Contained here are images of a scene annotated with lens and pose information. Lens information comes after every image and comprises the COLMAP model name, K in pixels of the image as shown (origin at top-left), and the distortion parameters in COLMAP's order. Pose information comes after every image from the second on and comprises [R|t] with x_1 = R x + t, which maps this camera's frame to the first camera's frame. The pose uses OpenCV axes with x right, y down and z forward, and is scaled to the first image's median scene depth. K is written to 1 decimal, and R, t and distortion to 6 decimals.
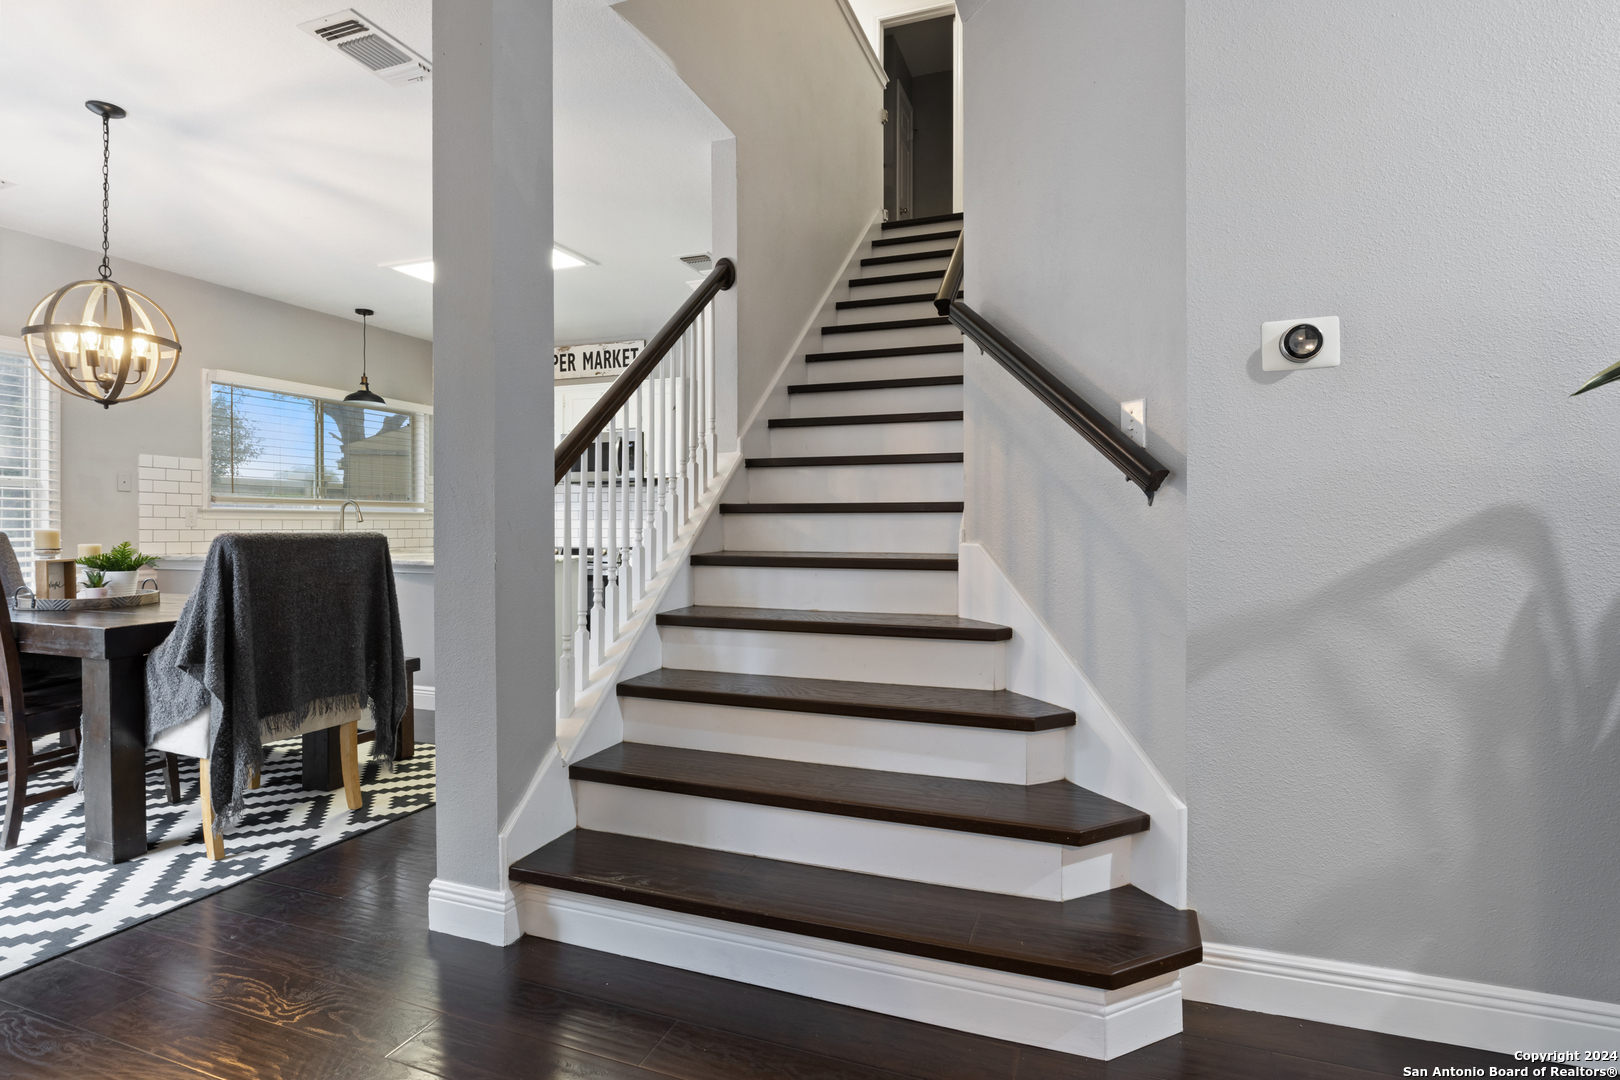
lens RADIAL K [[806.4, 0, 813.3], [0, 806.4, 529.3], [0, 0, 1]] dist [-0.007190, -0.001155]
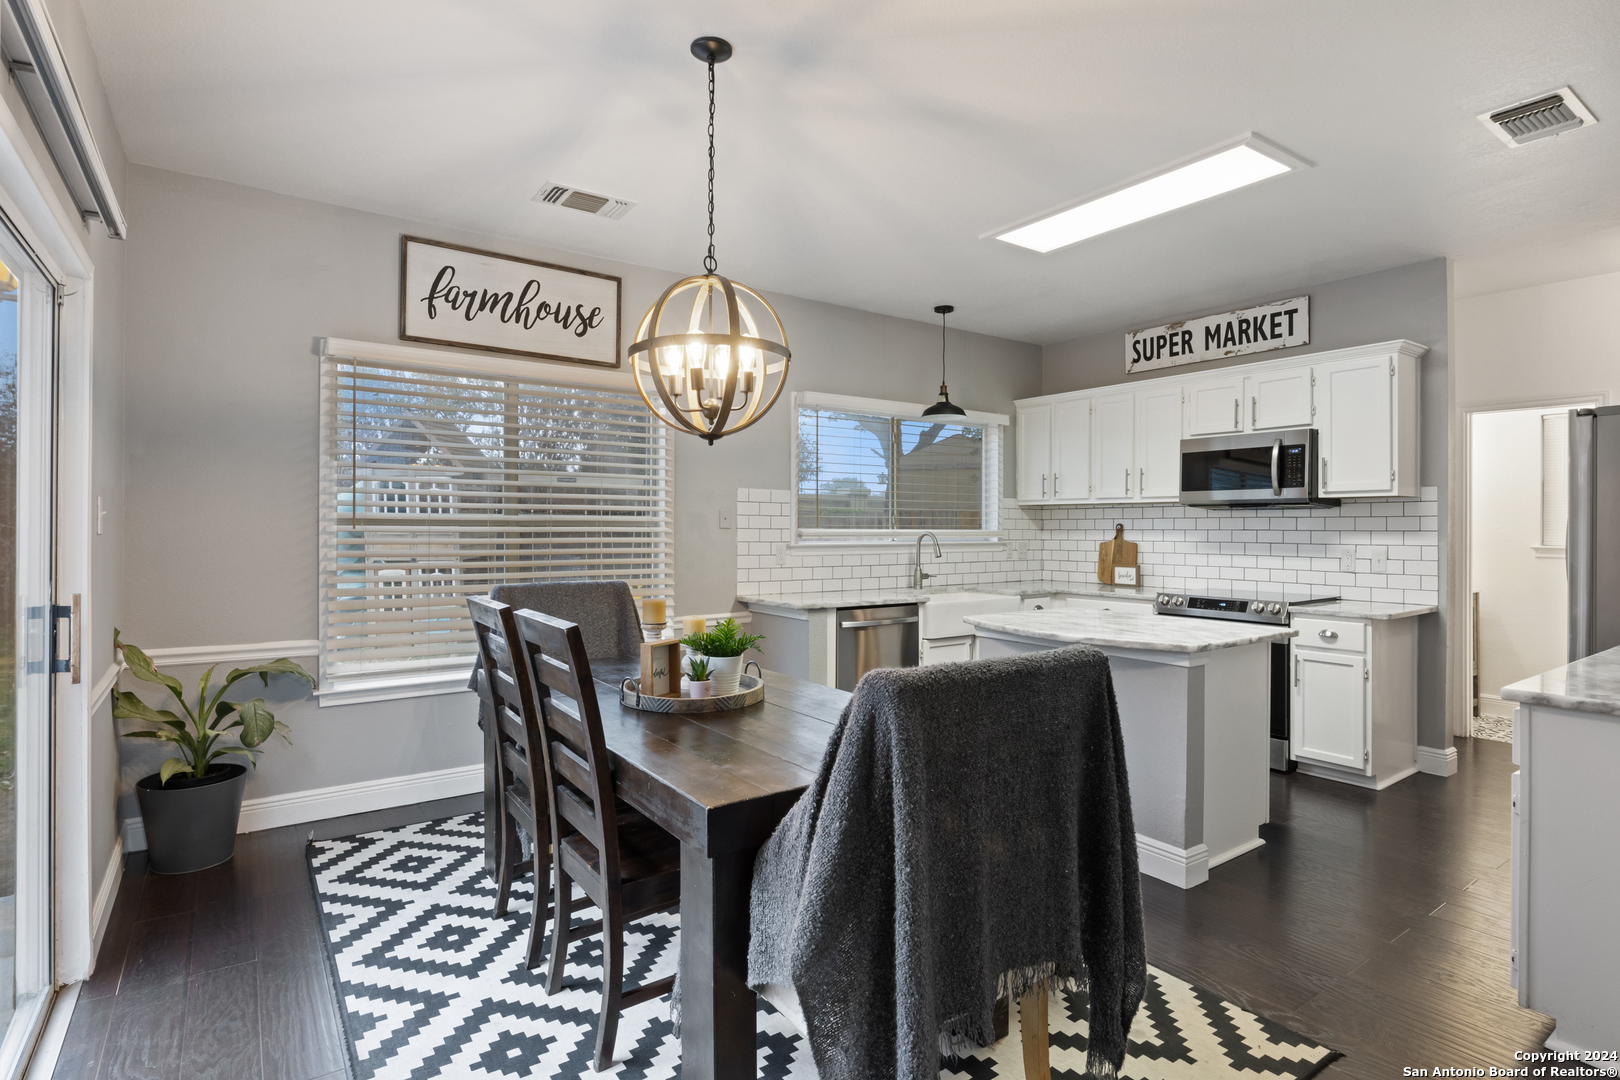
lens RADIAL K [[806.4, 0, 811.3], [0, 806.4, 527.3], [0, 0, 1]] dist [-0.007190, -0.001155]
pose [[0.826523, 0.002162, -0.562898, -0.361935], [-0.005003, 0.999981, -0.003506, -0.068413], [0.562880, 0.005714, 0.826519, 0.409007]]
